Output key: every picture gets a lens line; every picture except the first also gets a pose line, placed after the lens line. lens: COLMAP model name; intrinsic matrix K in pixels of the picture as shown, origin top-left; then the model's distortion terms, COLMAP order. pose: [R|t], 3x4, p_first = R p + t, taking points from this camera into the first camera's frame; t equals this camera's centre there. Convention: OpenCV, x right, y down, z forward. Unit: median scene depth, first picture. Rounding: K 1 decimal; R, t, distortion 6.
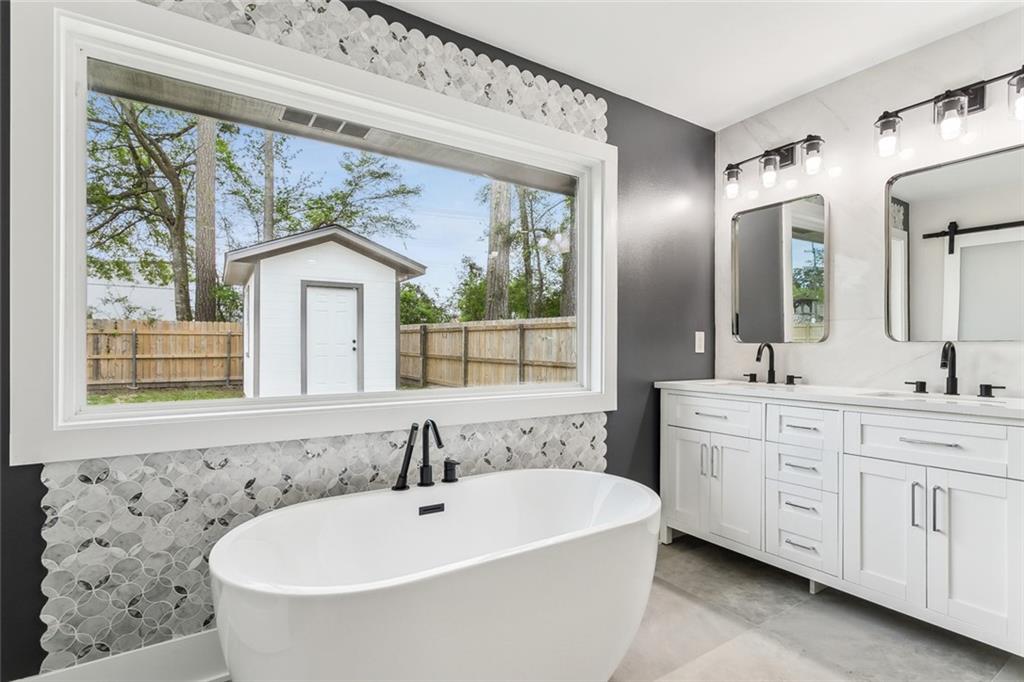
lens RADIAL K [[498.8, 0, 511.4], [0, 498.8, 345.3], [0, 0, 1]] dist [-0.000835, 0.001192]
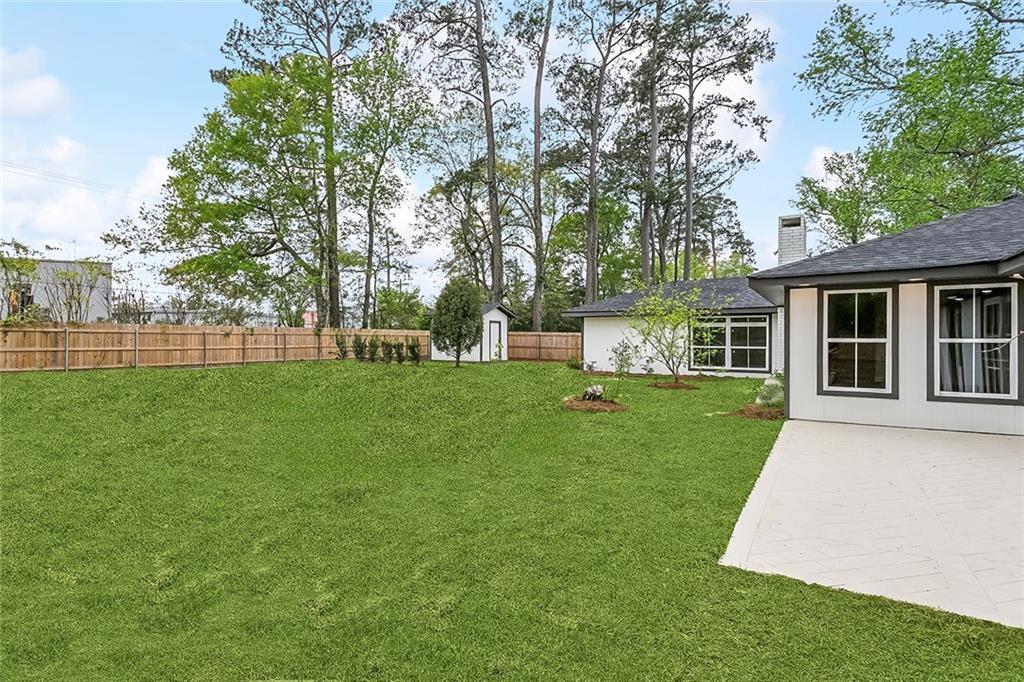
lens RADIAL K [[498.8, 0, 512.4], [0, 498.8, 340.2], [0, 0, 1]] dist [-0.000835, 0.001192]
pose [[0.899895, 0.002937, 0.436096, -5.754540], [-0.004124, 0.999990, 0.001775, -0.045328], [-0.436086, -0.003396, 0.899898, -6.485894]]
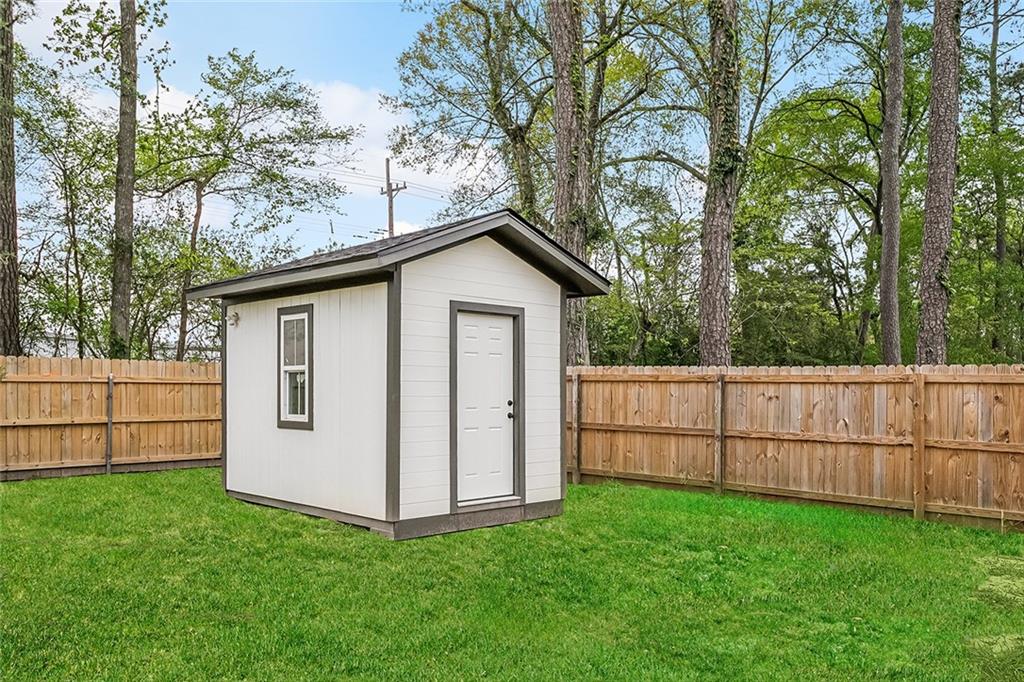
lens RADIAL K [[804.8, 0, 502.6], [0, 804.8, 400.7], [0, 0, 1]] dist [0.012367, 0.001670]
pose [[0.972557, 0.000802, 0.232664, -2.035204], [-0.004569, 0.999867, 0.015650, -0.095942], [-0.232620, -0.016283, 0.972431, 0.198589]]
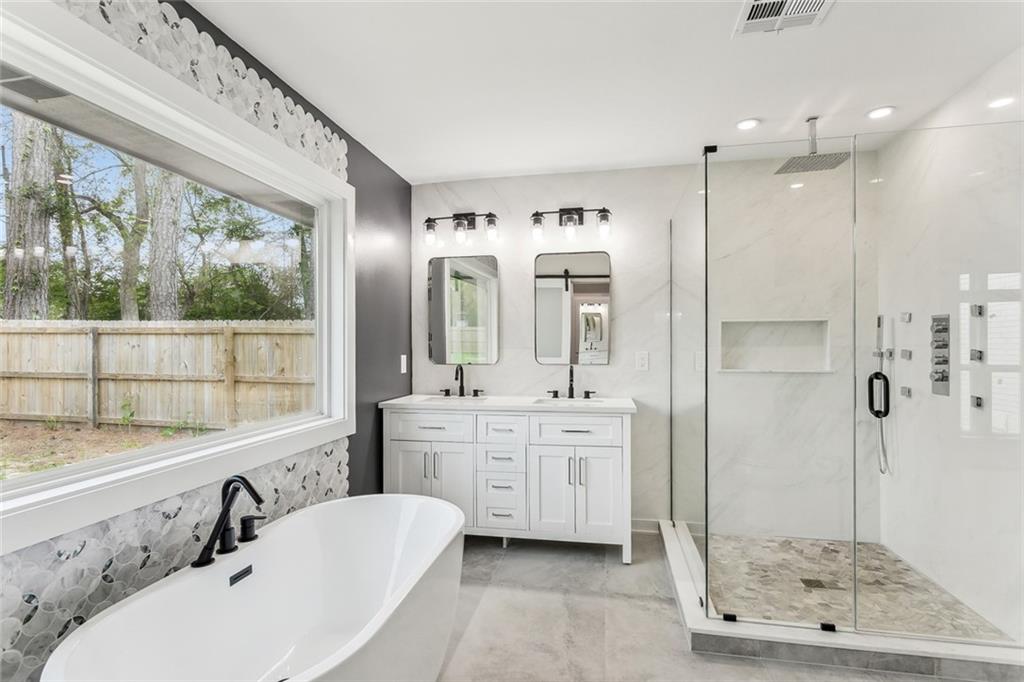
lens RADIAL K [[498.8, 0, 504.9], [0, 498.8, 343.3], [0, 0, 1]] dist [-0.000835, 0.001192]
pose [[0.700432, -0.003262, 0.713712, -0.353156], [0.002946, 0.999994, 0.001680, -0.069023], [-0.713713, 0.000925, 0.700437, 0.019367]]
